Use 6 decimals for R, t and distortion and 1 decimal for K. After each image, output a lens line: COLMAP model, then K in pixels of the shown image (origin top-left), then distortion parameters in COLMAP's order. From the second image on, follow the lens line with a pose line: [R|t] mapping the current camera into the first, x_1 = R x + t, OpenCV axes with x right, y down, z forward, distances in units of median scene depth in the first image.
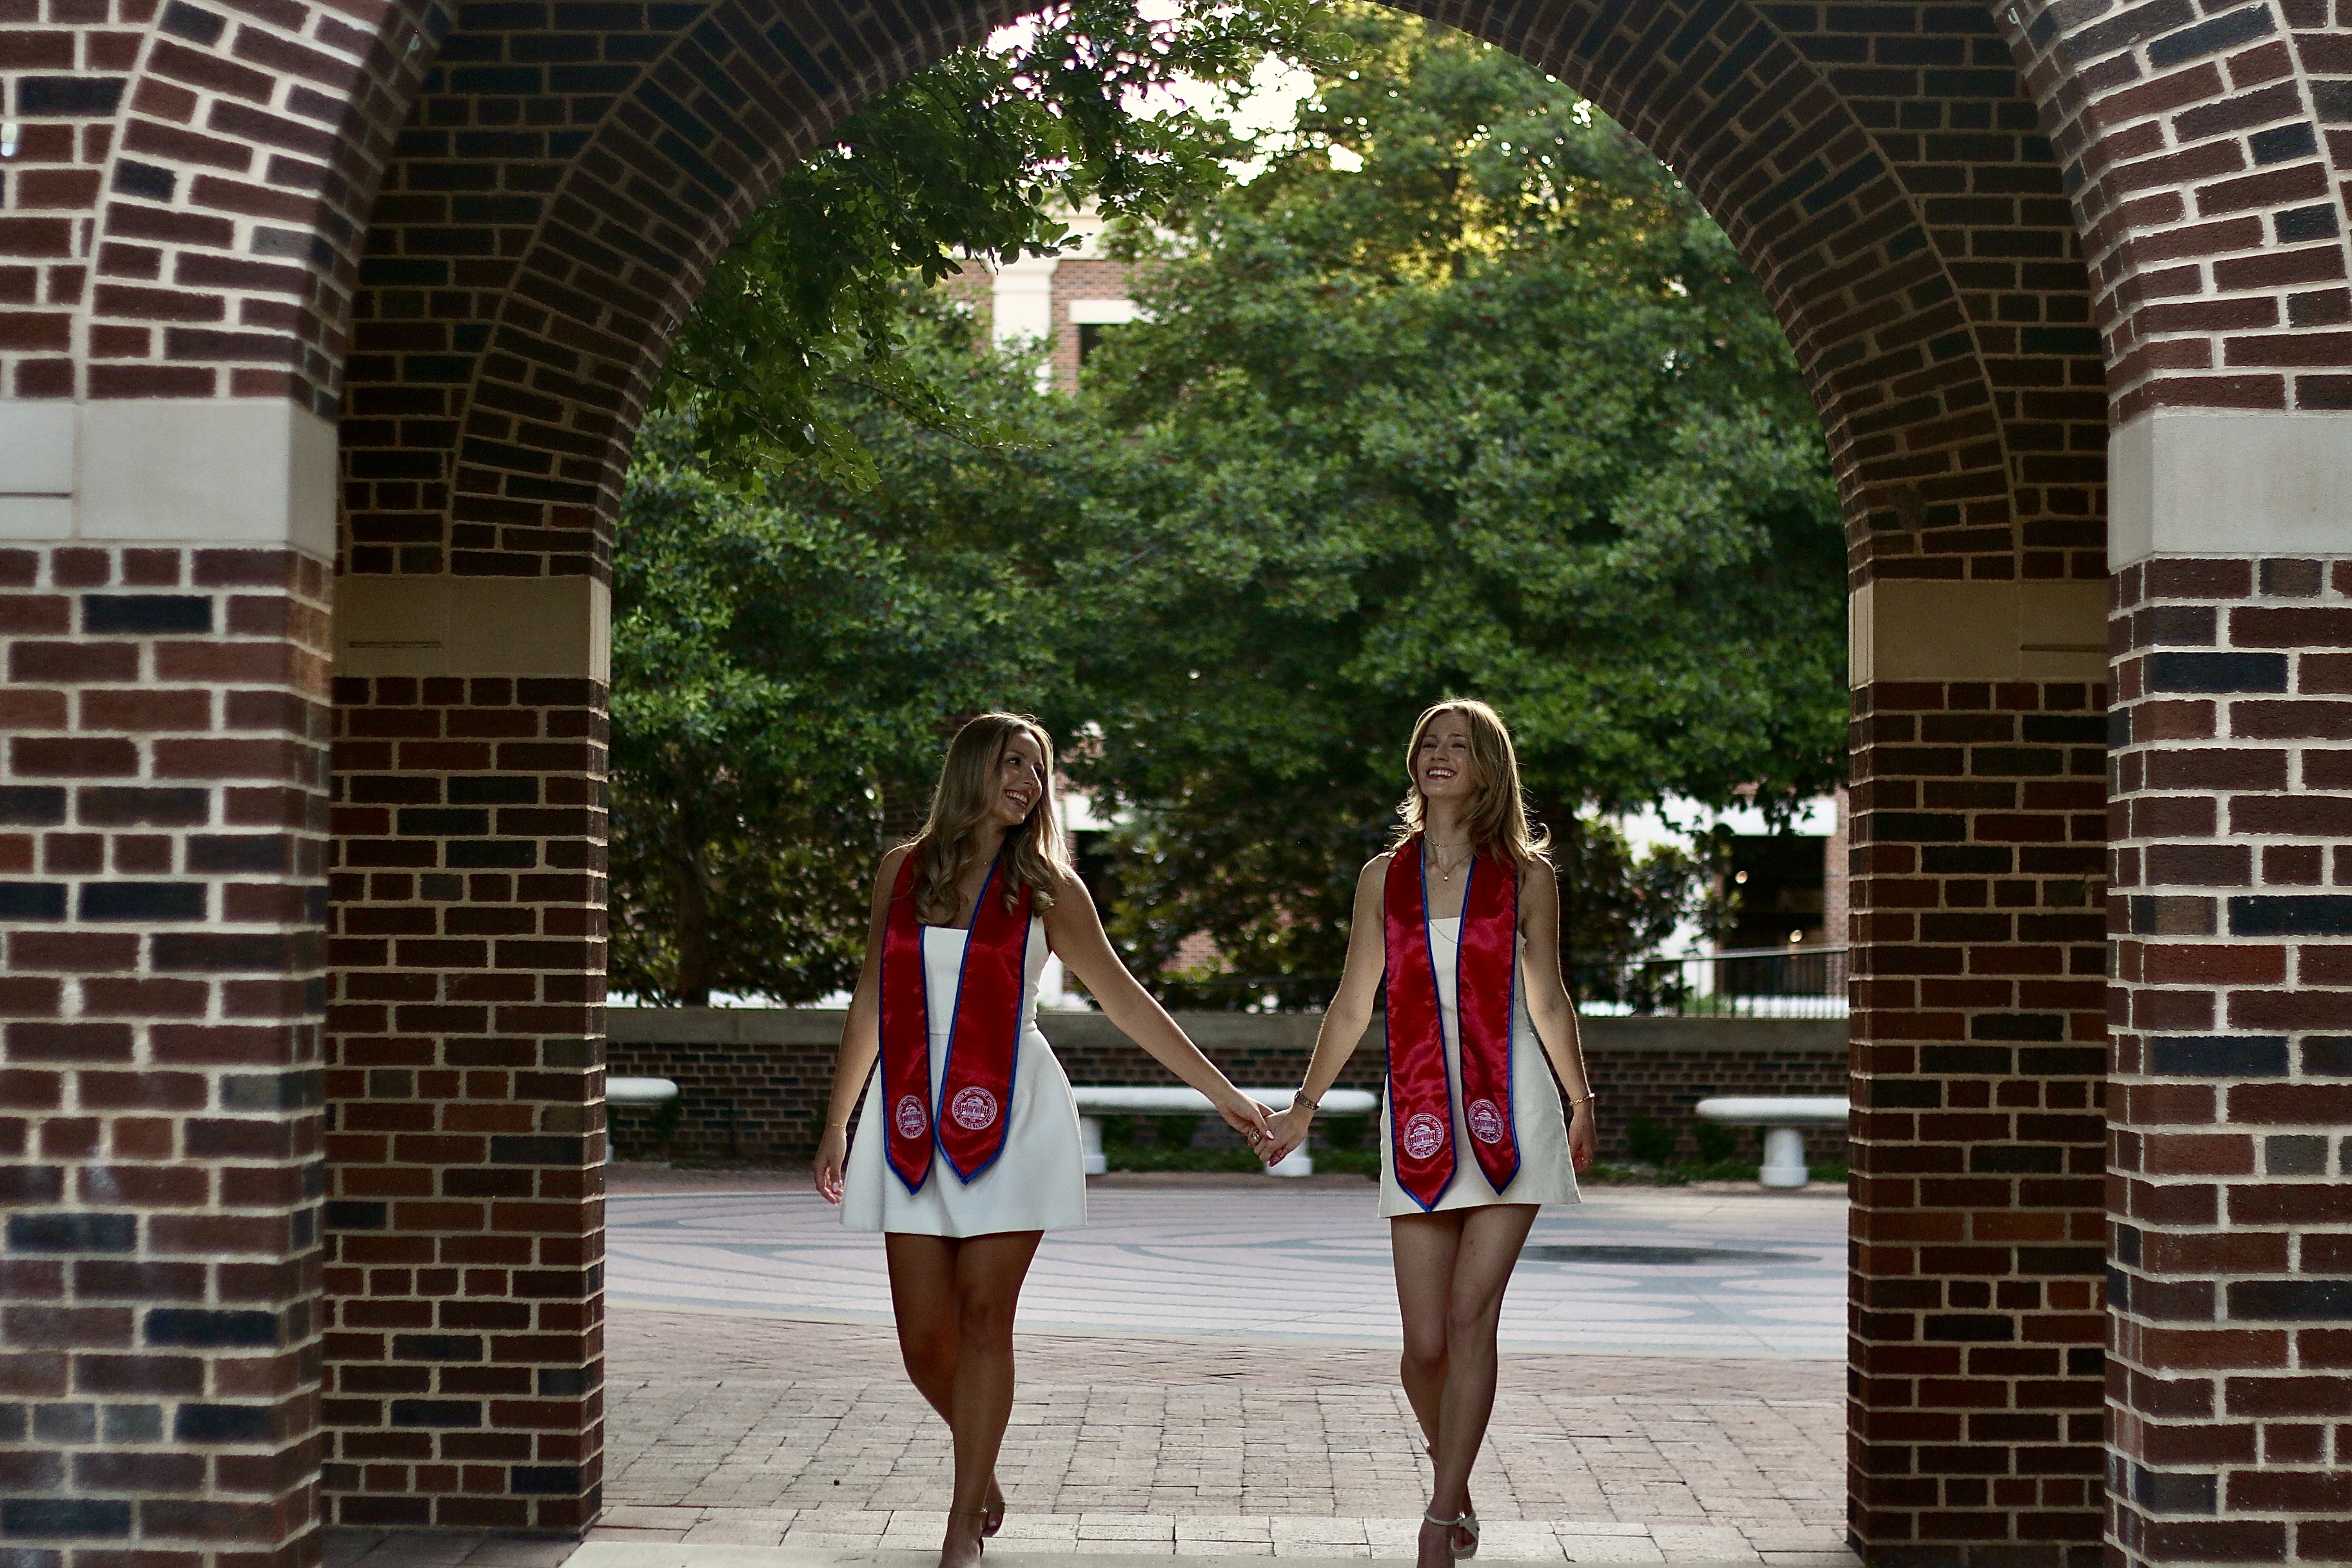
lens RADIAL K [[5406.7, 0, 1173.9], [0, 5406.7, 779.2], [0, 0, 1]] dist [-0.004630, 0.000000]
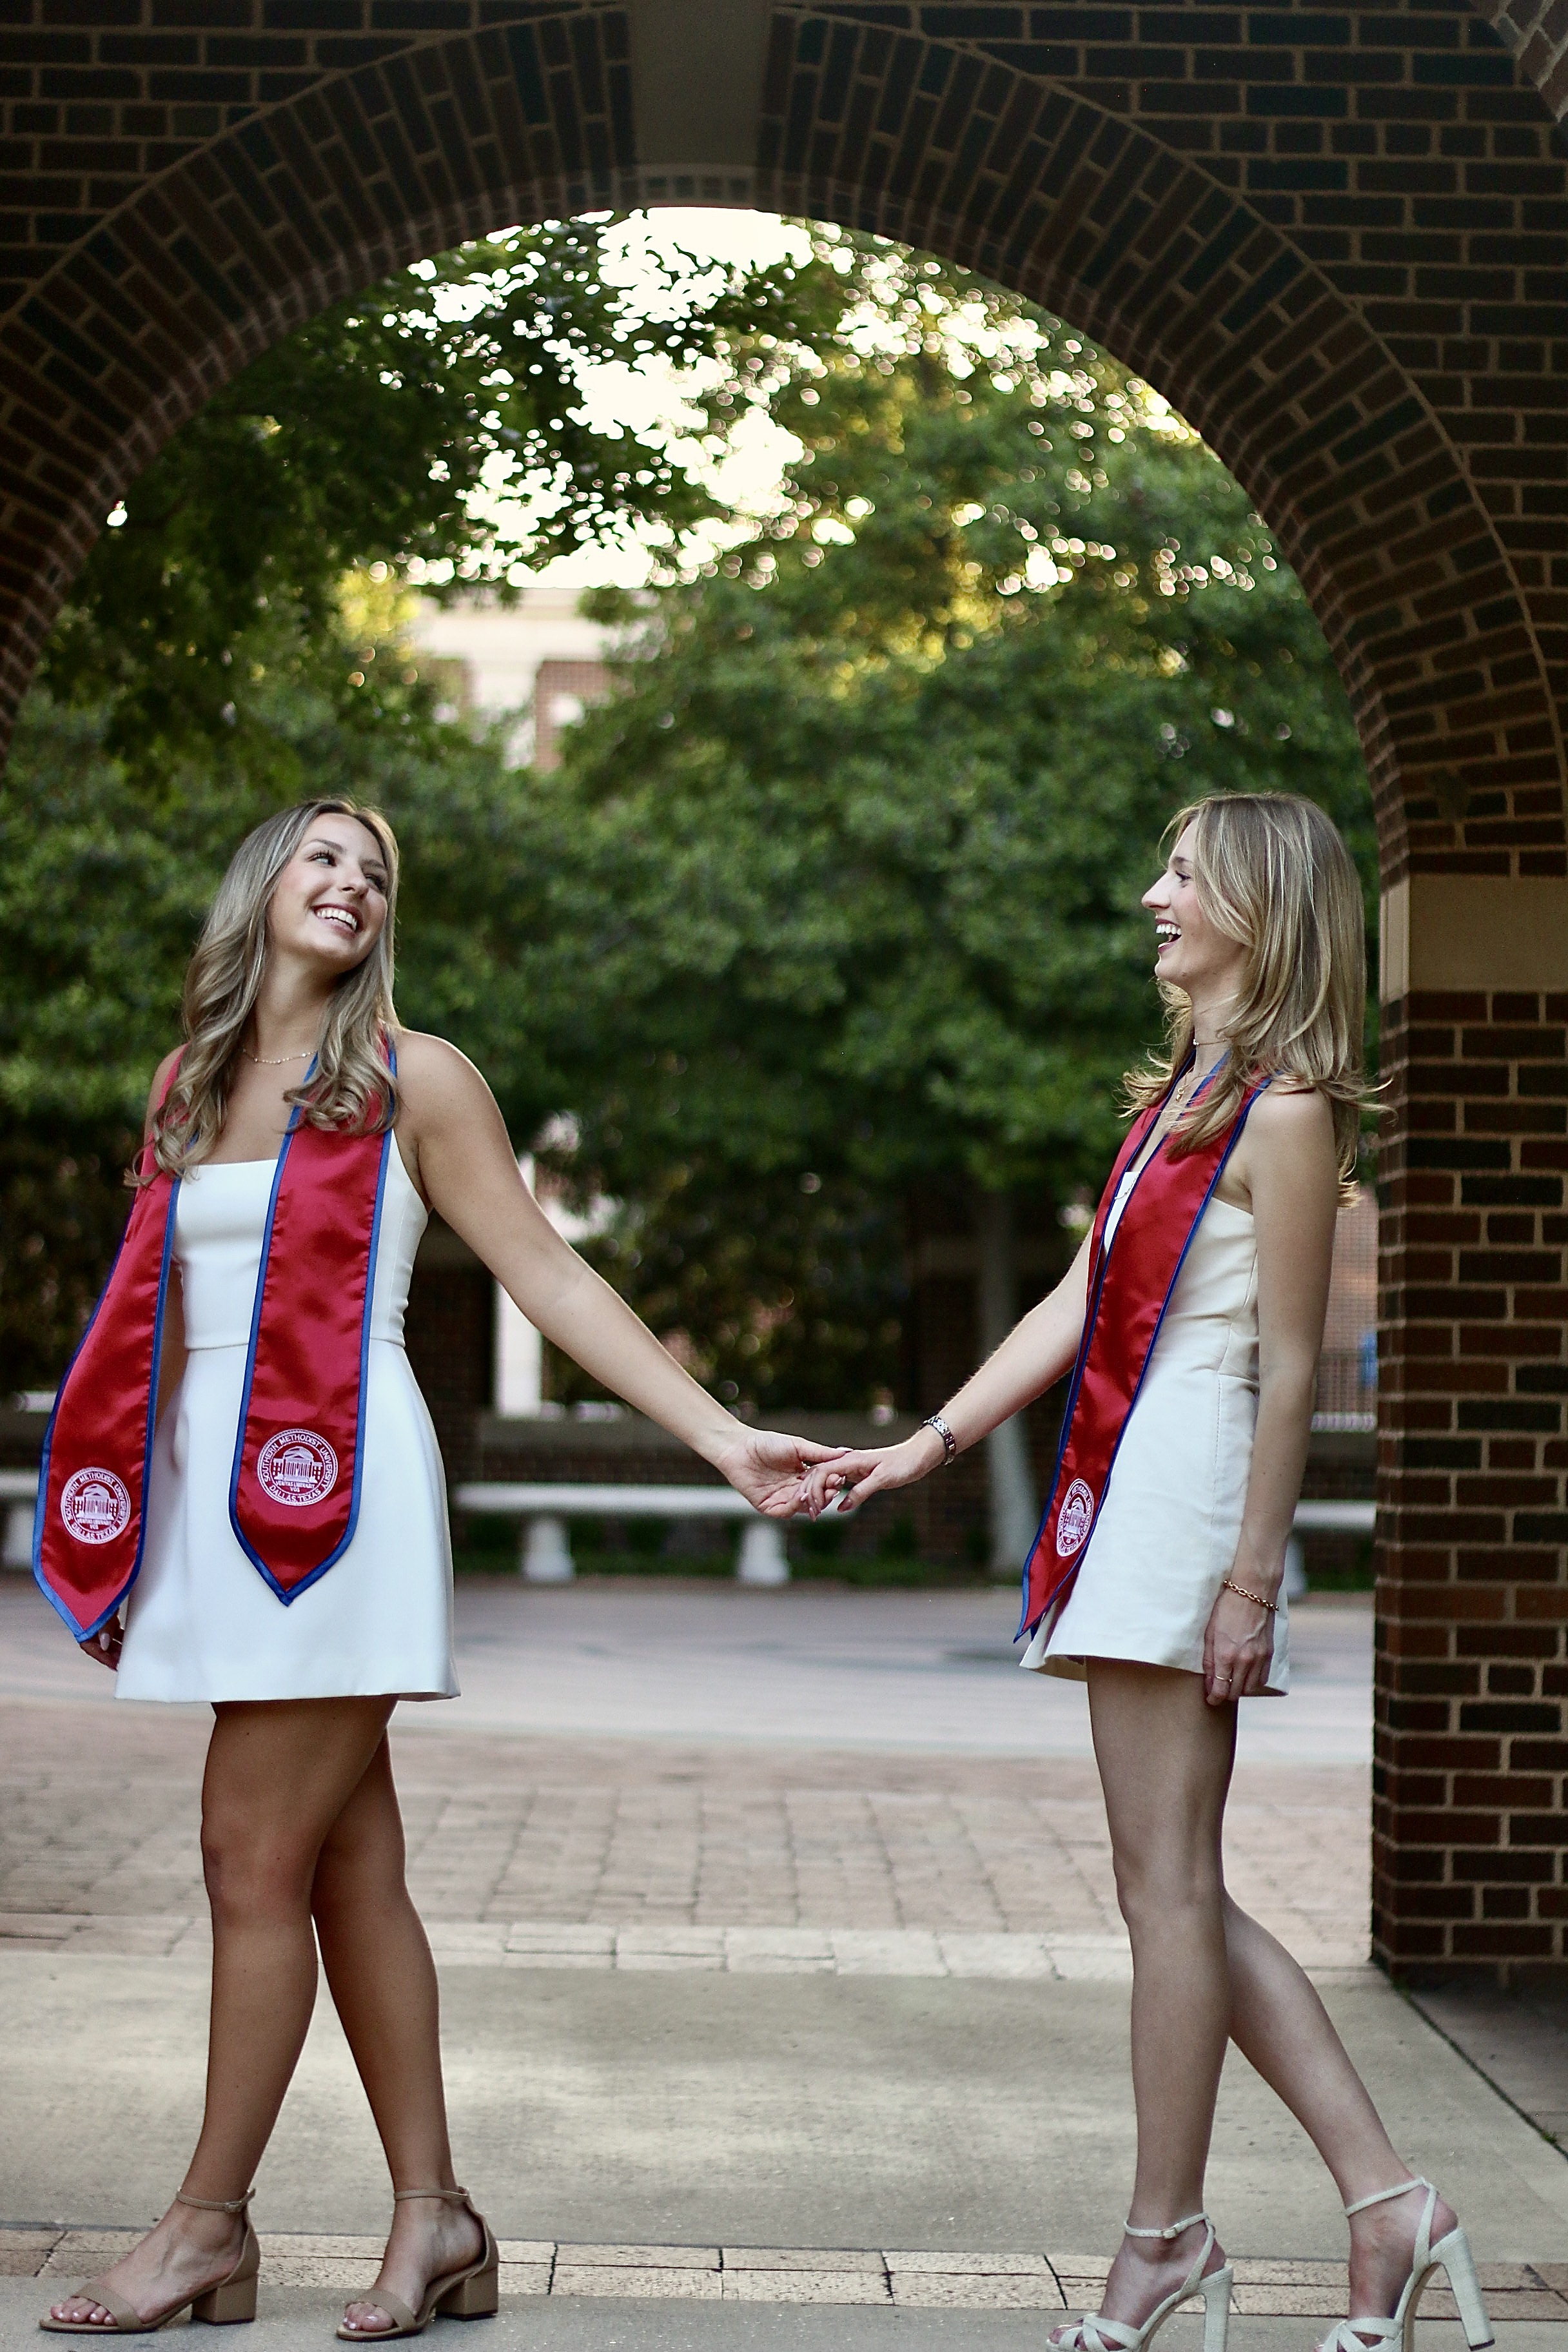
lens RADIAL K [[5406.7, 0, 786.6], [0, 5406.7, 1181.2], [0, 0, 1]] dist [-0.004630, 0.000000]
pose [[0.999715, 0.008397, 0.022365, 0.007365], [-0.008175, 0.999917, -0.009998, 0.022928], [-0.022447, 0.009812, 0.999700, 0.111682]]
